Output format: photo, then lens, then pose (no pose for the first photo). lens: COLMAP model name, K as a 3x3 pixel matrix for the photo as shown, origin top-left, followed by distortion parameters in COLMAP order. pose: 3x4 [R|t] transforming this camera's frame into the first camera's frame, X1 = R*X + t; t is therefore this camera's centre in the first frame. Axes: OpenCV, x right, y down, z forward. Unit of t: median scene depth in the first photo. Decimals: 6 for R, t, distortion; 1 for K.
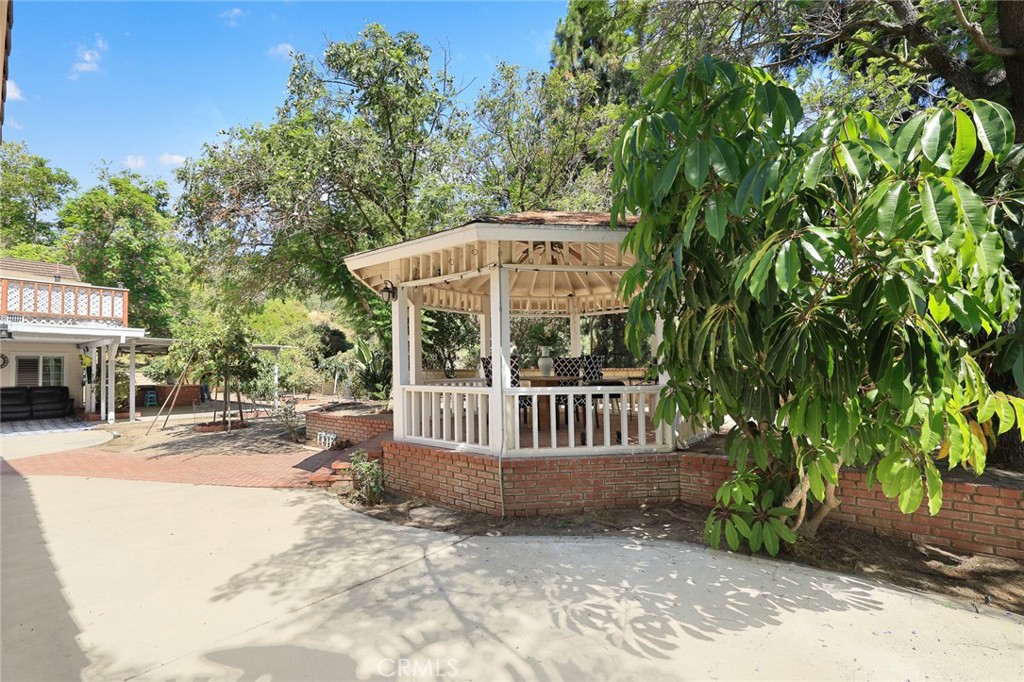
lens RADIAL K [[445.3, 0, 512.0], [0, 445.3, 341.0], [0, 0, 1]] dist [-0.001890, -0.000156]
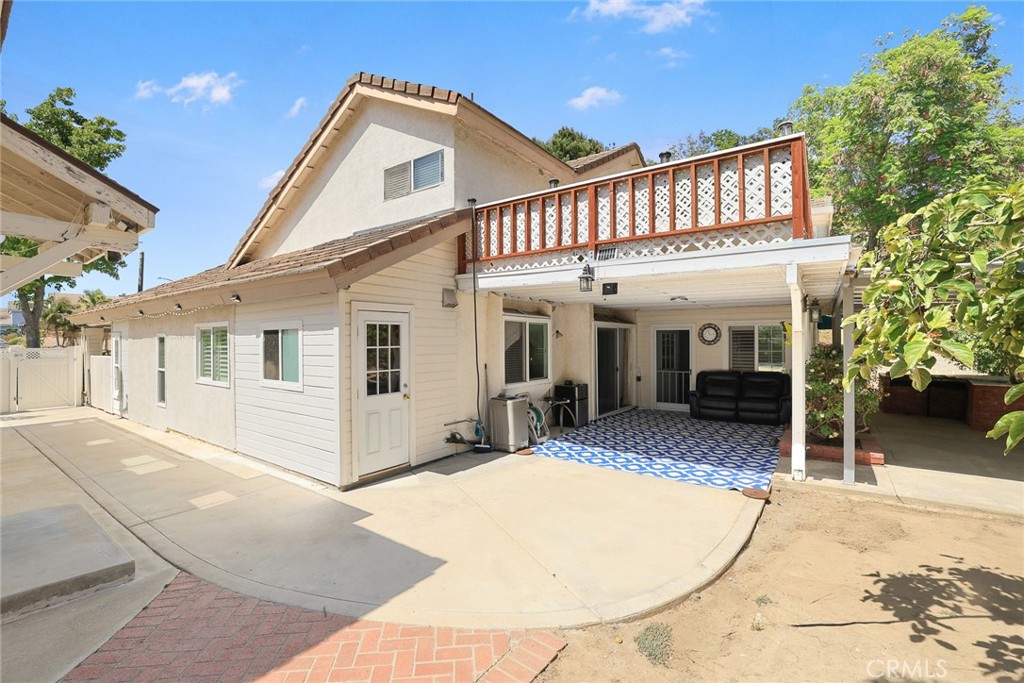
lens RADIAL K [[445.3, 0, 512.0], [0, 445.3, 341.5], [0, 0, 1]] dist [-0.001890, -0.000156]
pose [[0.050554, 0.007062, -0.998696, -0.439231], [0.054765, 0.998451, 0.009833, 0.032782], [0.997219, -0.055190, 0.050089, 0.634543]]
